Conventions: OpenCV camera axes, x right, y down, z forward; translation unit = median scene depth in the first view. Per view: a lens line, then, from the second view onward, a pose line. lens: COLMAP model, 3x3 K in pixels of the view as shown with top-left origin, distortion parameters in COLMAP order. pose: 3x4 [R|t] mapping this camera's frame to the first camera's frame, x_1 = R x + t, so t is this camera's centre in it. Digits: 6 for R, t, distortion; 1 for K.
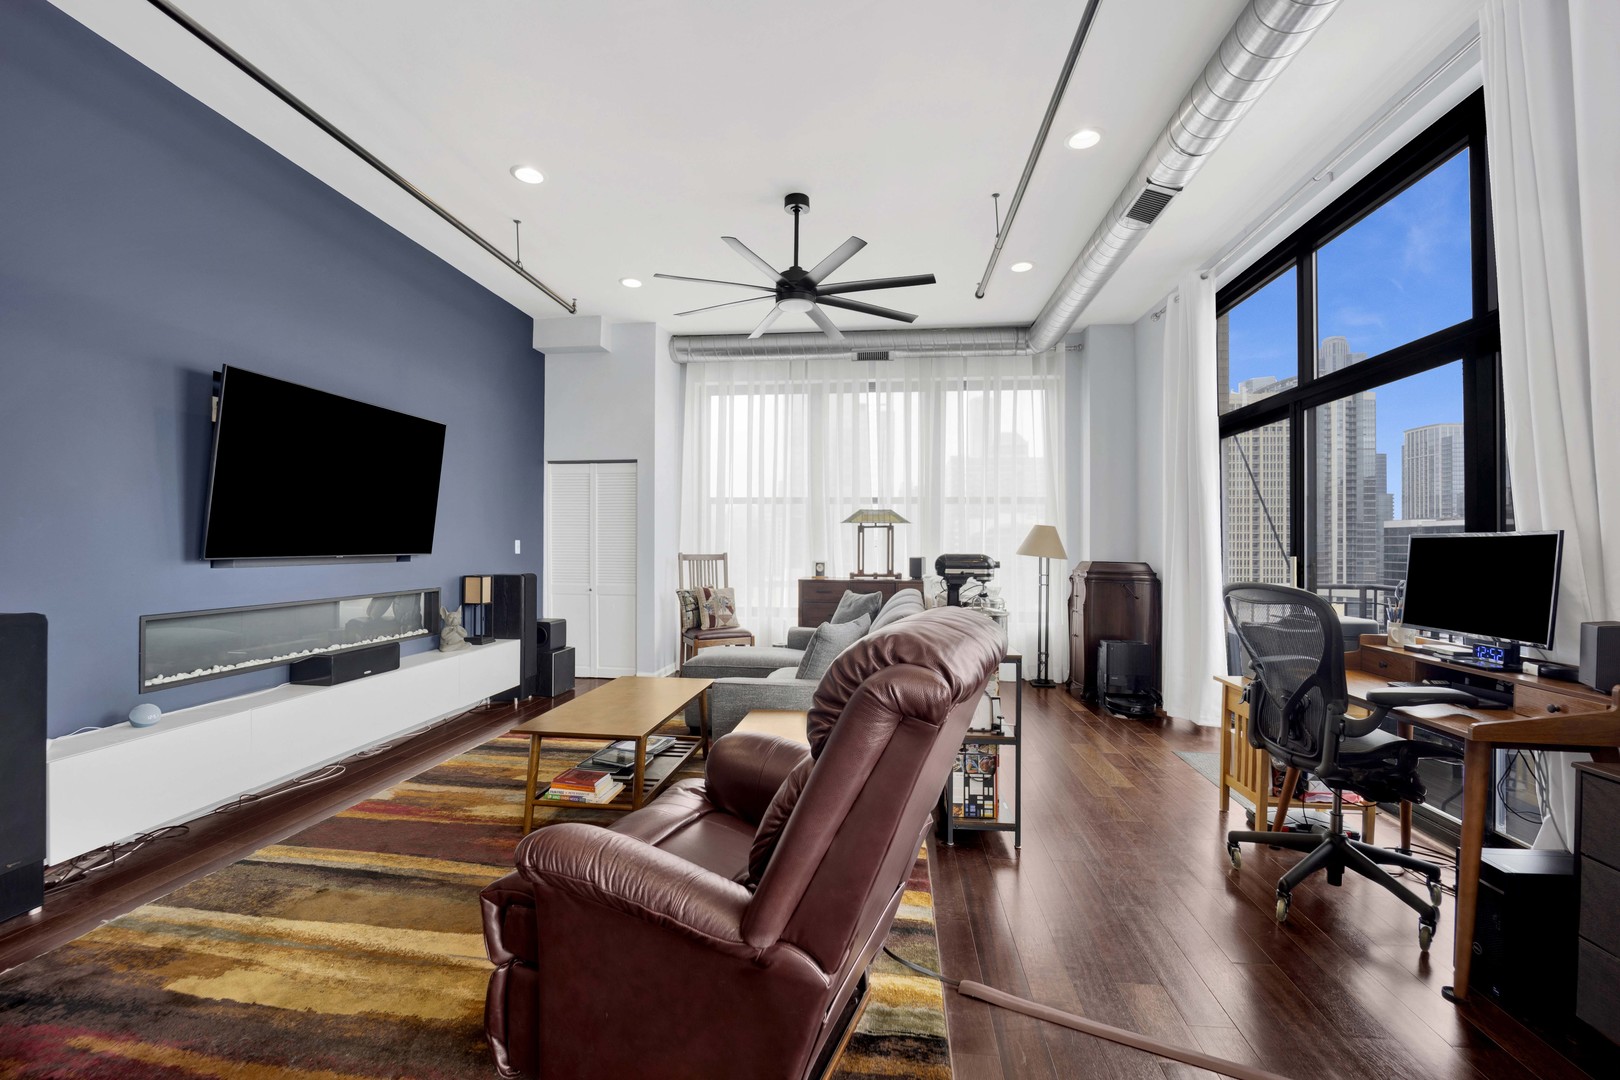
lens RADIAL K [[688.3, 0, 810.0], [0, 688.3, 540.0], [0, 0, 1]] dist [-0.026290, 0.000192]
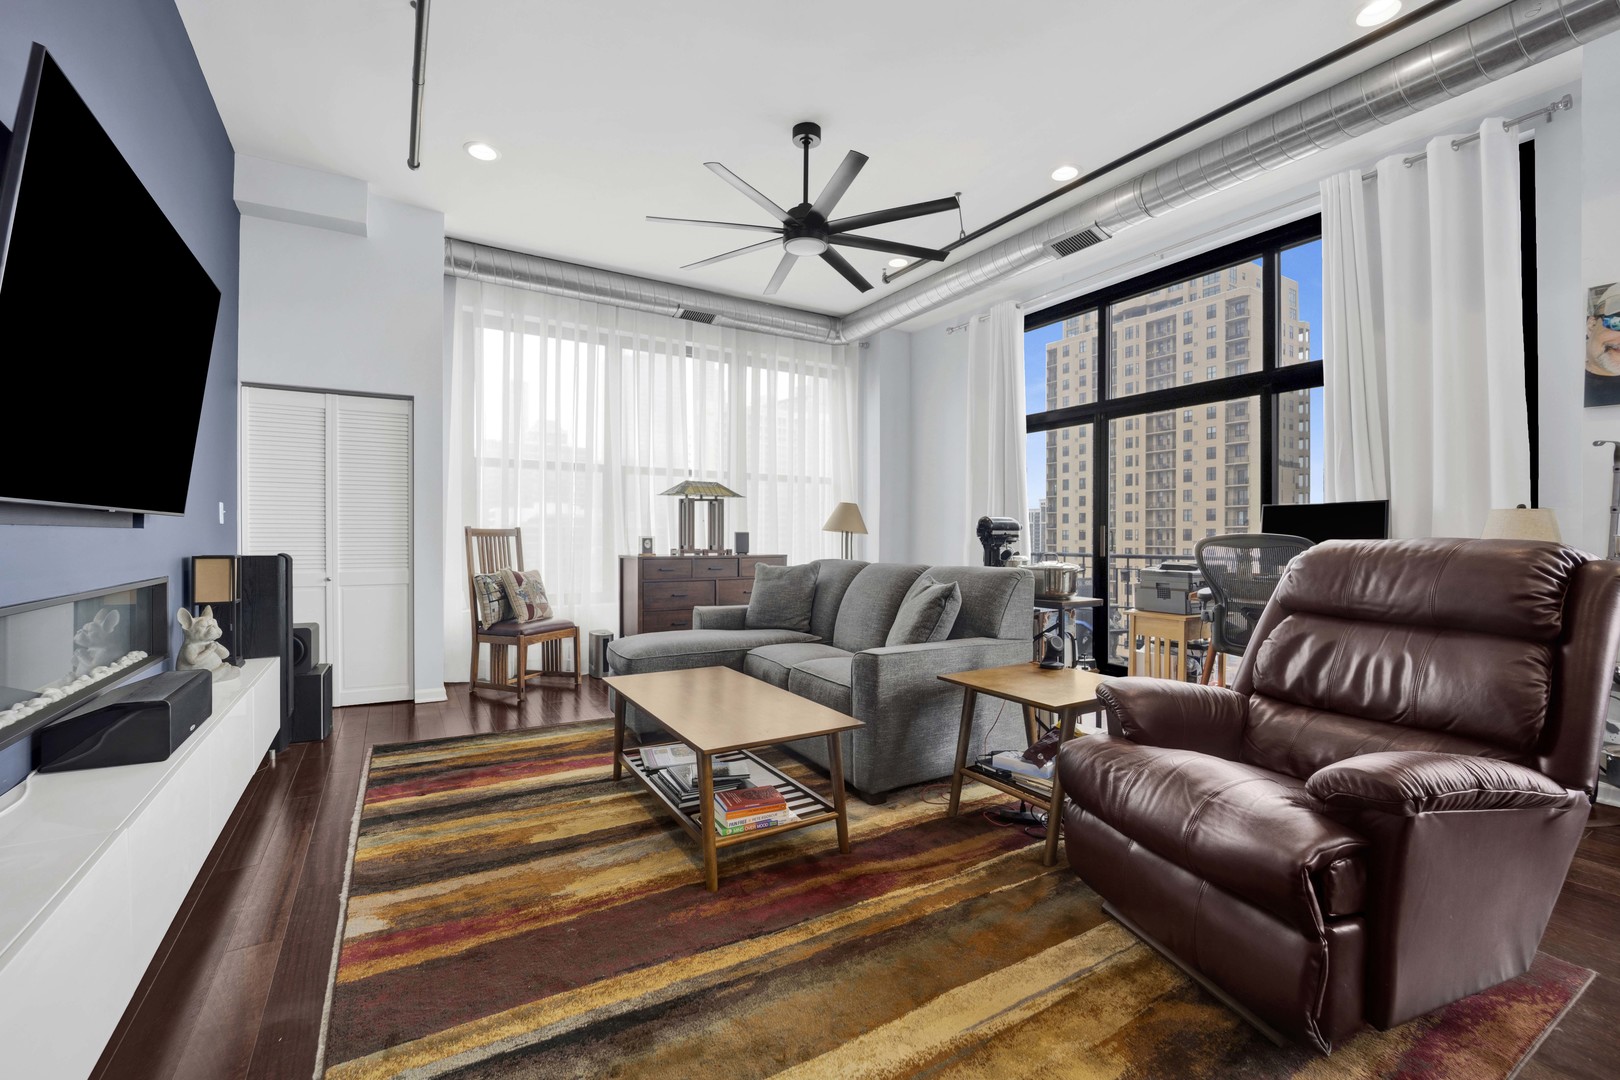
lens RADIAL K [[683.3, 0, 802.5], [0, 683.3, 545.1], [0, 0, 1]] dist [-0.019560, -0.000293]
pose [[0.781142, -0.007226, 0.624312, -0.496748], [-0.003128, 0.999875, 0.015487, 0.034884], [-0.624346, -0.014051, 0.781022, 0.242349]]
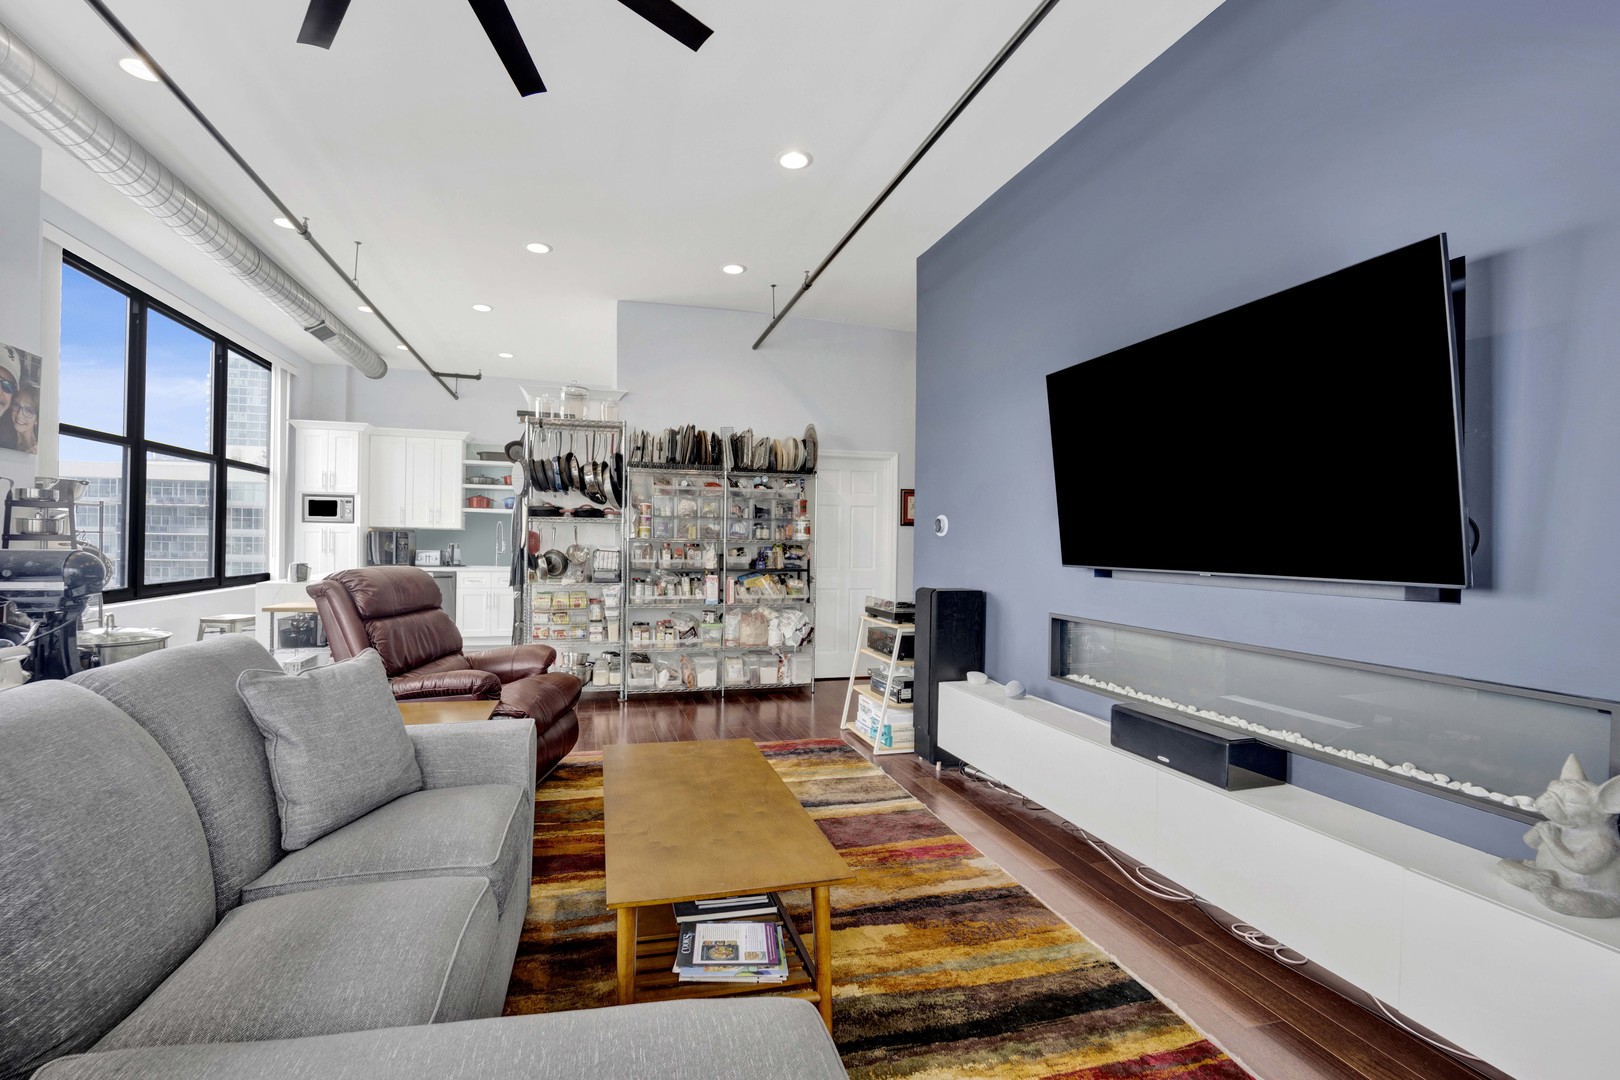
lens RADIAL K [[705.3, 0, 764.6], [0, 705.3, 538.6], [0, 0, 1]] dist [0.000149, -0.000069]
pose [[-0.934239, -0.021999, -0.355969, -0.062363], [-0.018220, 0.999736, -0.013967, 0.008170], [0.356183, -0.006562, -0.934393, 1.203239]]
